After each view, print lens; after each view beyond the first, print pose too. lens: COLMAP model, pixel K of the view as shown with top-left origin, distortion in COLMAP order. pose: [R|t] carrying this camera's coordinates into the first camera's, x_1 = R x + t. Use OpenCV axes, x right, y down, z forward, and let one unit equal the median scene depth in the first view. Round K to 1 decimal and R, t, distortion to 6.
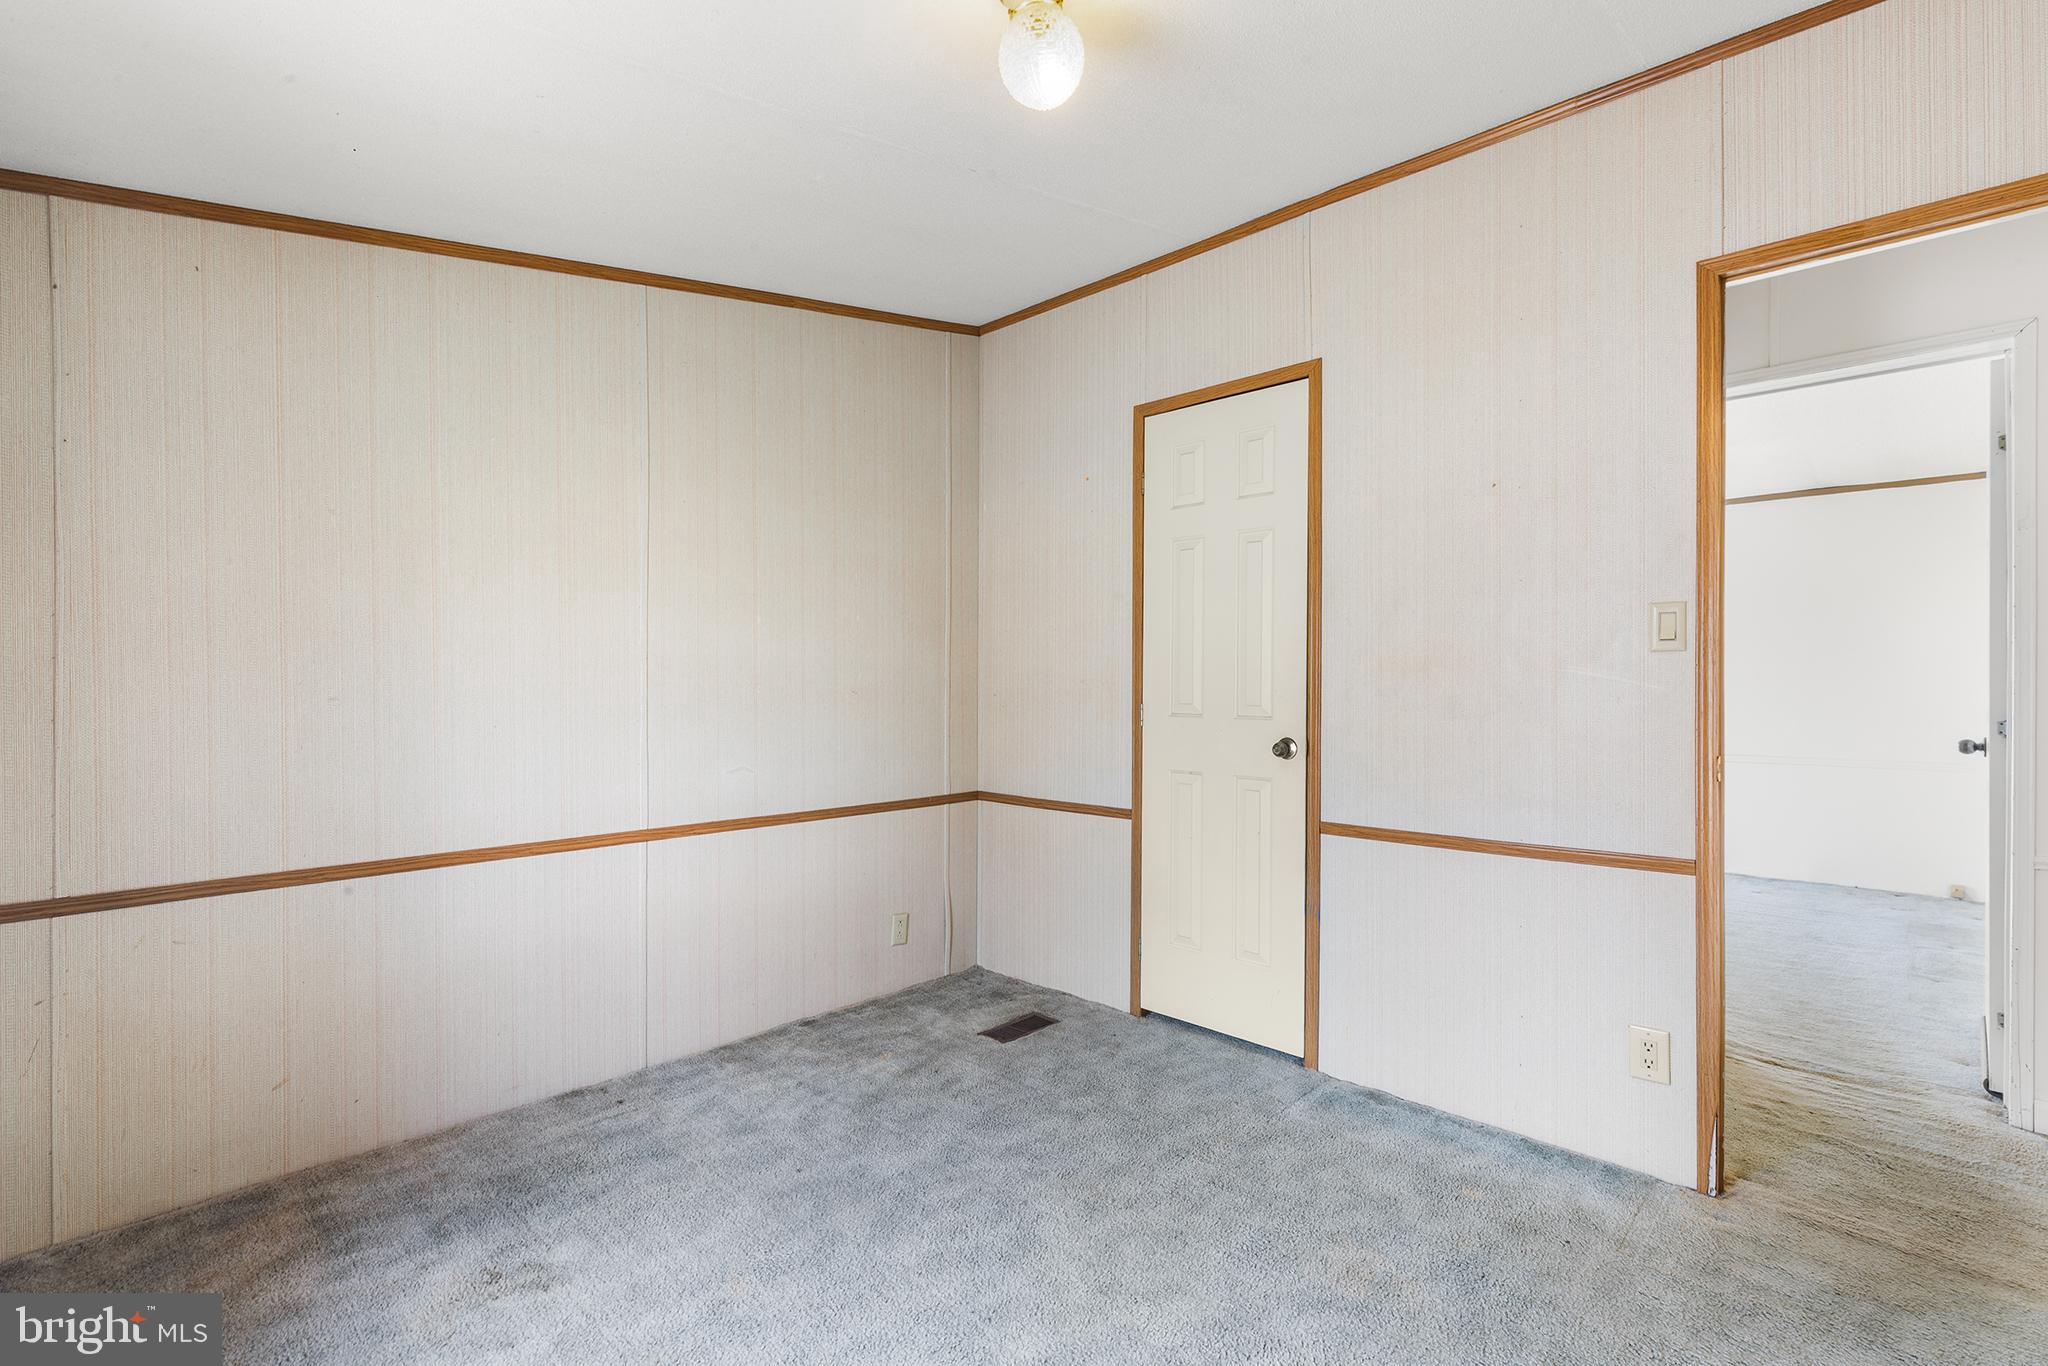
lens RADIAL K [[931.2, 0, 1031.4], [0, 931.2, 666.4], [0, 0, 1]] dist [0.001160, -0.000366]
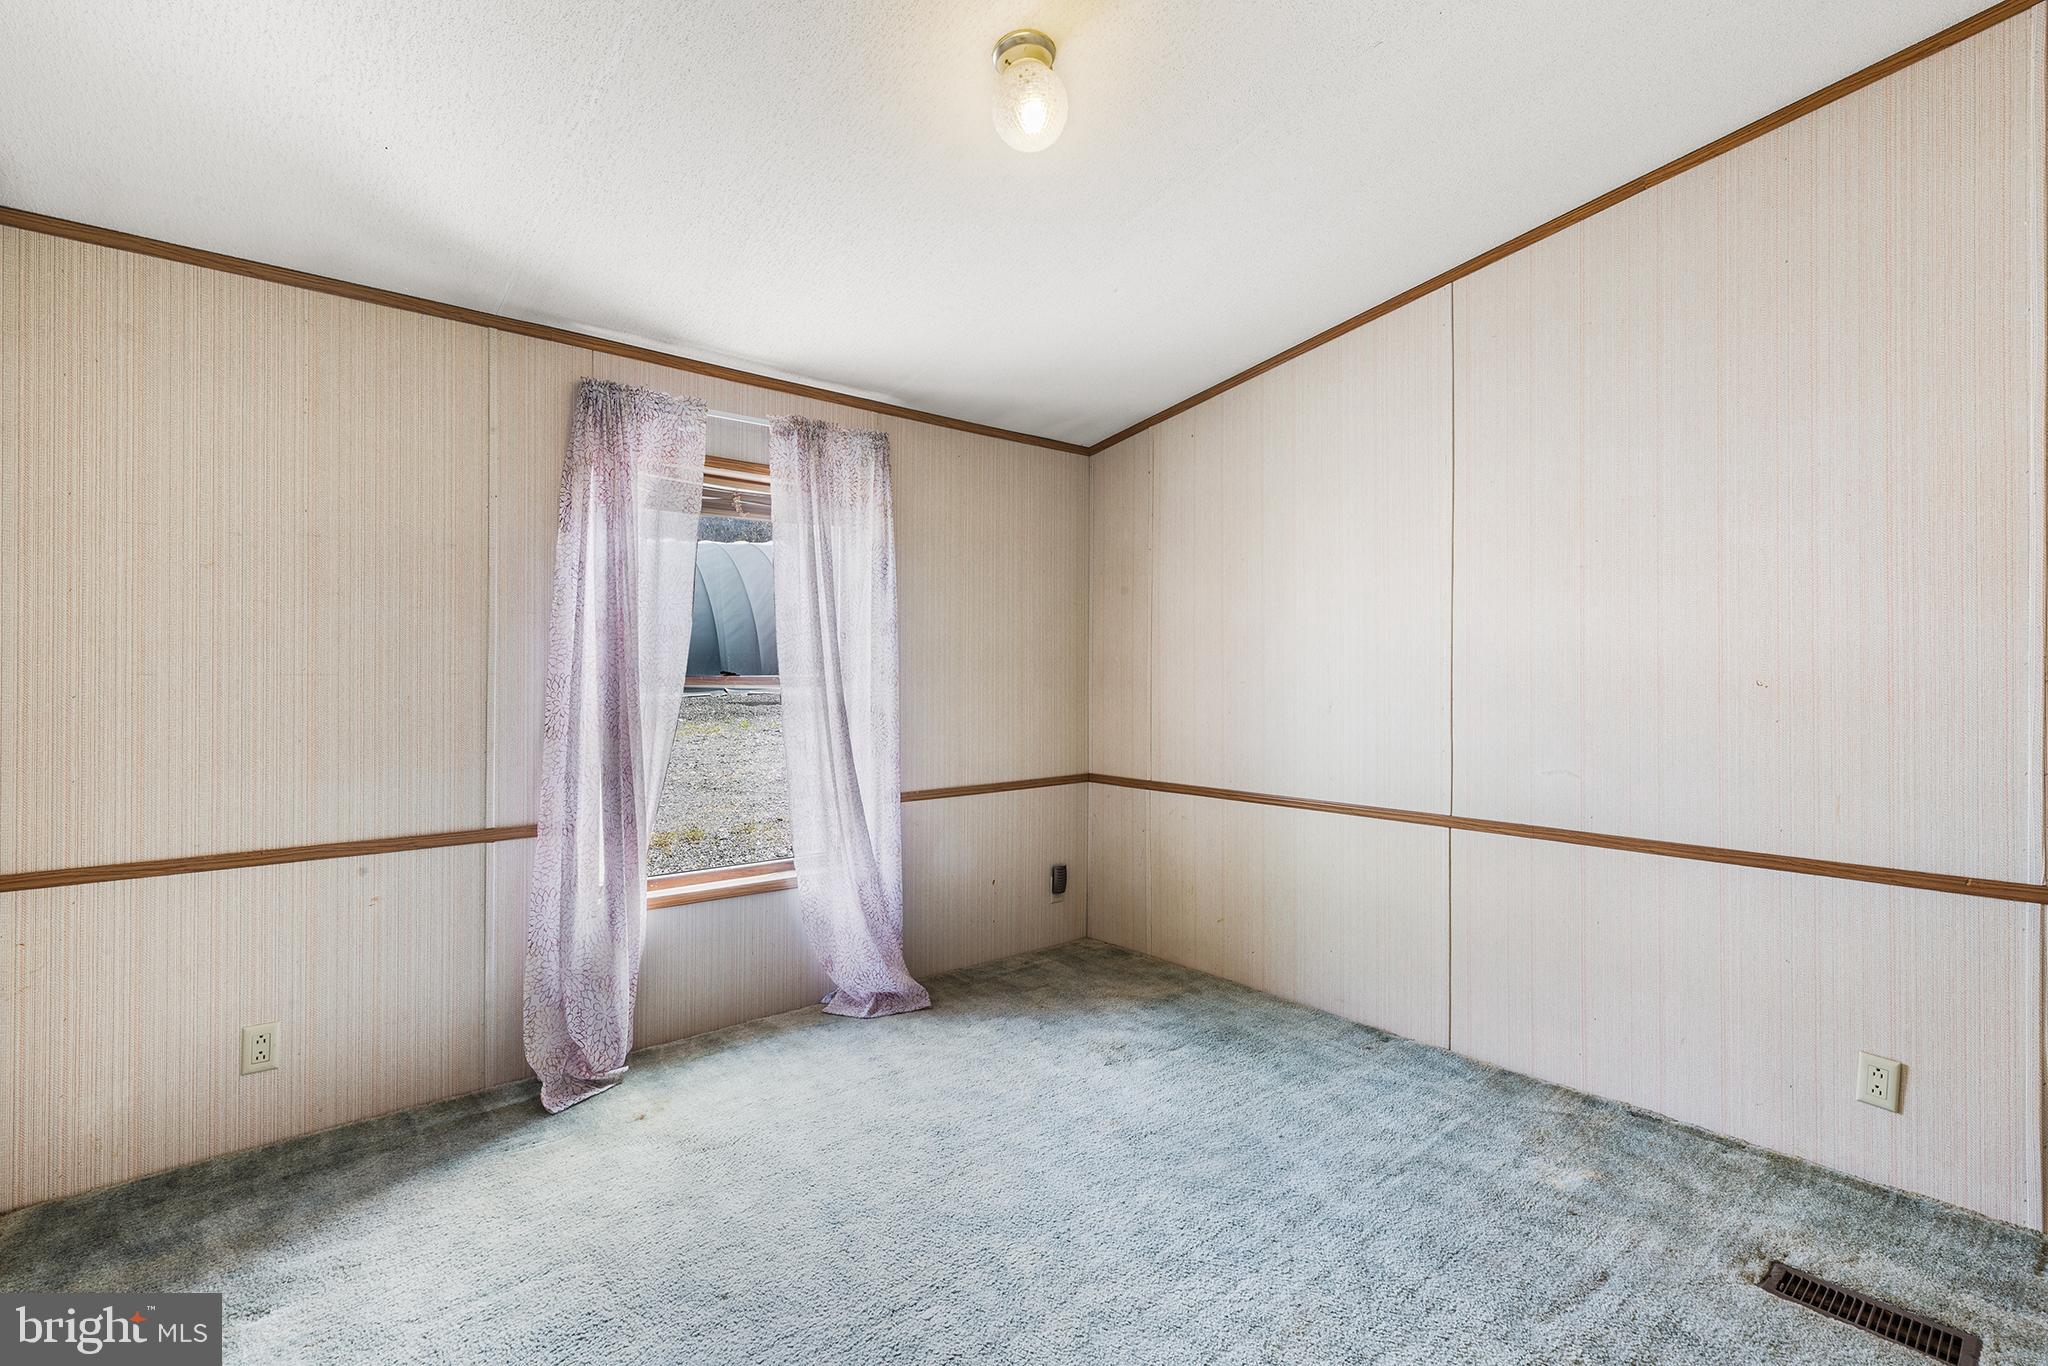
lens RADIAL K [[931.2, 0, 1031.4], [0, 931.2, 666.4], [0, 0, 1]] dist [0.001160, -0.000366]
pose [[-0.103920, -0.005313, -0.994571, 0.748800], [0.017666, 0.999818, -0.007187, 0.010713], [0.994429, -0.018317, -0.103807, 0.755468]]
